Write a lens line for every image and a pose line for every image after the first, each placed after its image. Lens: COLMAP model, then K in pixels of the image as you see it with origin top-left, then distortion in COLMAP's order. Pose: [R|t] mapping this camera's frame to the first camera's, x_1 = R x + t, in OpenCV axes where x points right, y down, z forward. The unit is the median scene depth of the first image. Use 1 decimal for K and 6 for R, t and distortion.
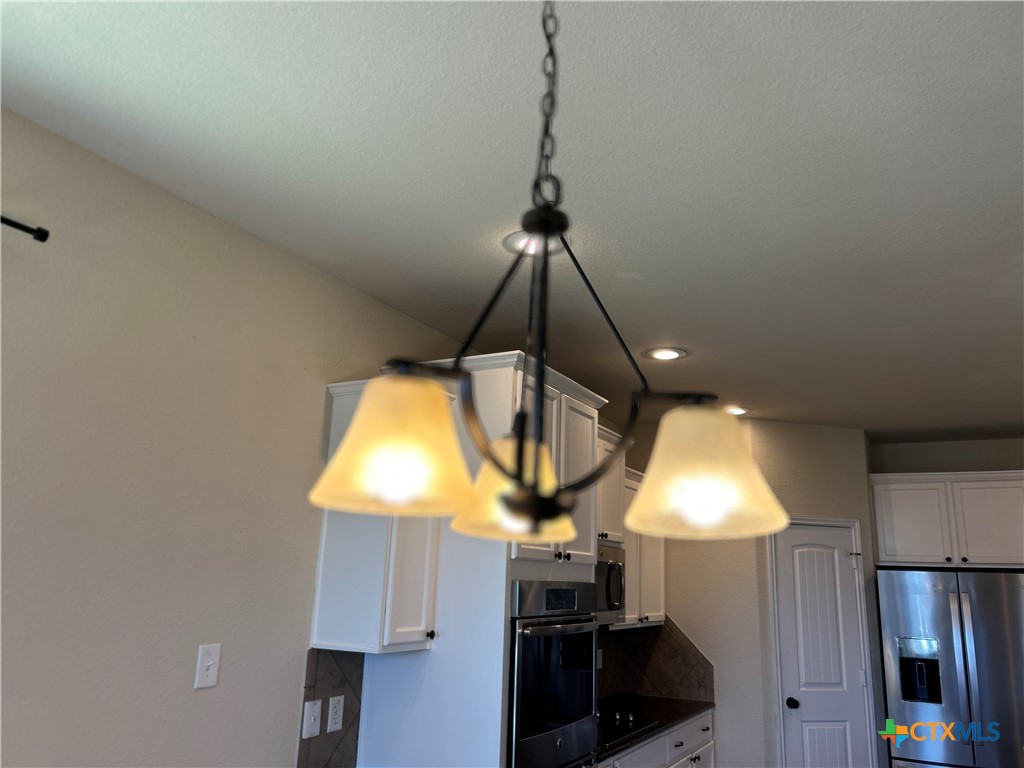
lens RADIAL K [[770.7, 0, 511.3], [0, 770.7, 387.3], [0, 0, 1]] dist [0.030447, -0.017701]
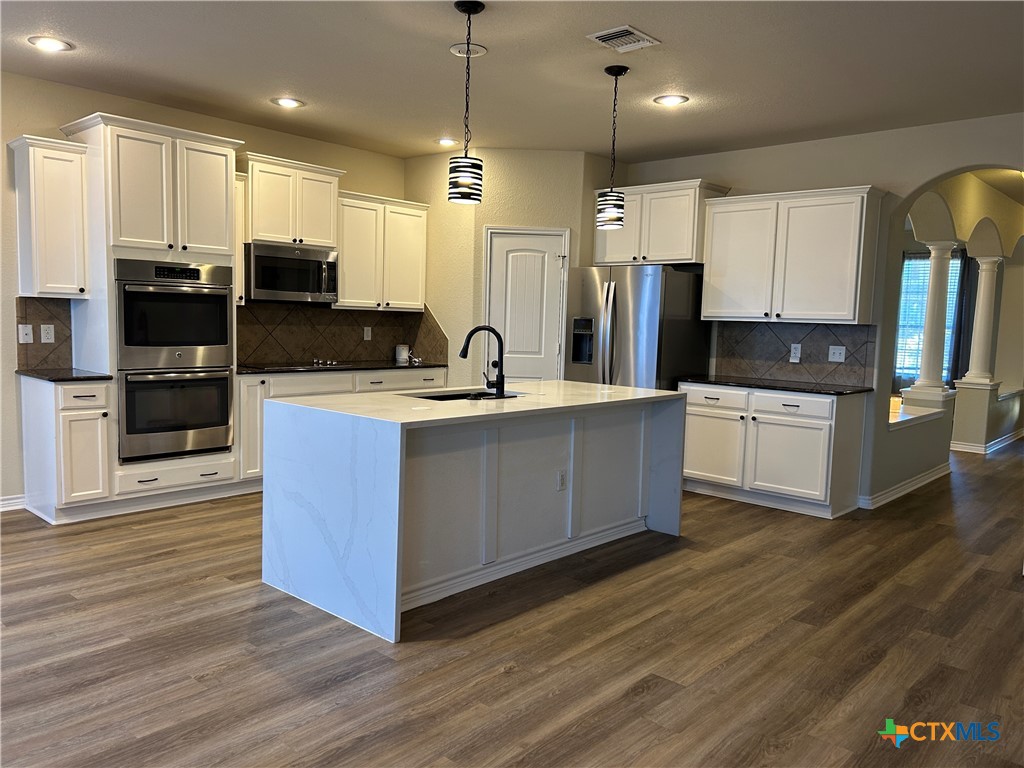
lens RADIAL K [[770.7, 0, 515.2], [0, 770.7, 381.8], [0, 0, 1]] dist [0.030447, -0.017701]
pose [[0.970345, 0.019286, -0.240952, 0.761634], [0.057787, 0.949401, 0.308704, 0.019277], [0.234714, -0.313474, 0.920132, -0.266386]]
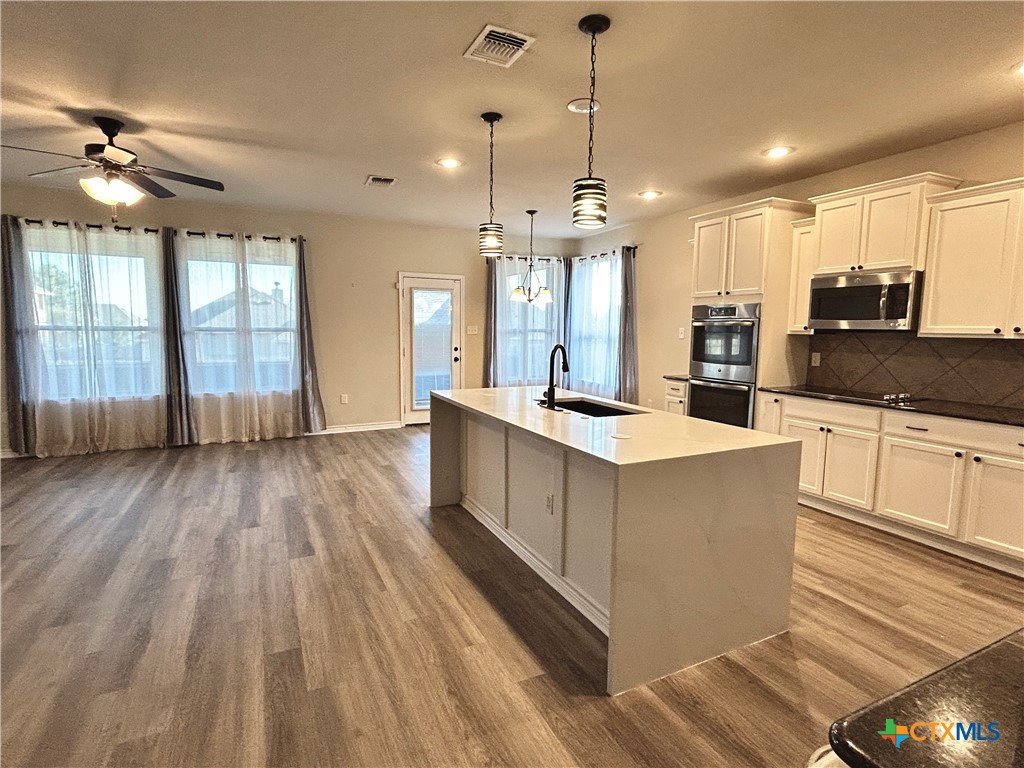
lens RADIAL K [[516.5, 0, 510.8], [0, 516.5, 381.8], [0, 0, 1]] dist [0.002129, 0.002846]
pose [[-0.582939, 0.050849, -0.810923, 1.110357], [0.165760, 0.984493, -0.057425, 0.307440], [0.795428, -0.167894, -0.582328, 0.906258]]
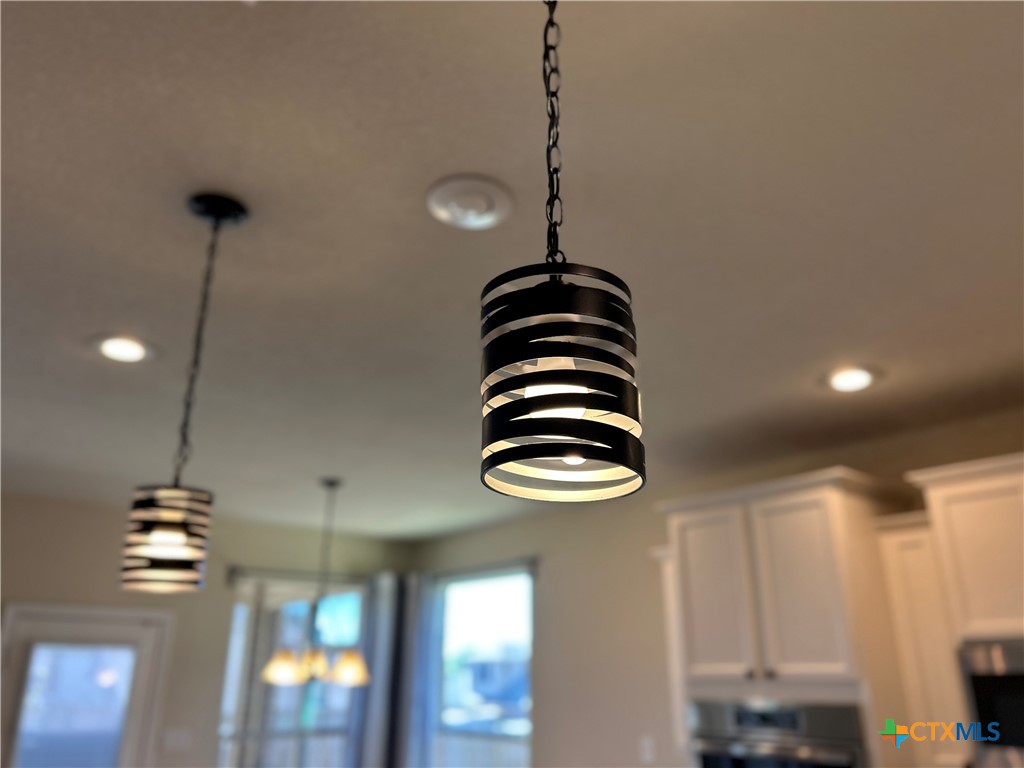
lens RADIAL K [[770.7, 0, 512.0], [0, 770.7, 388.0], [0, 0, 1]] dist [0.030447, -0.017701]
pose [[-0.358797, -0.356012, -0.862856, 0.784843], [0.214609, 0.868178, -0.447447, 0.188635], [0.908410, -0.345719, -0.235096, 0.728929]]
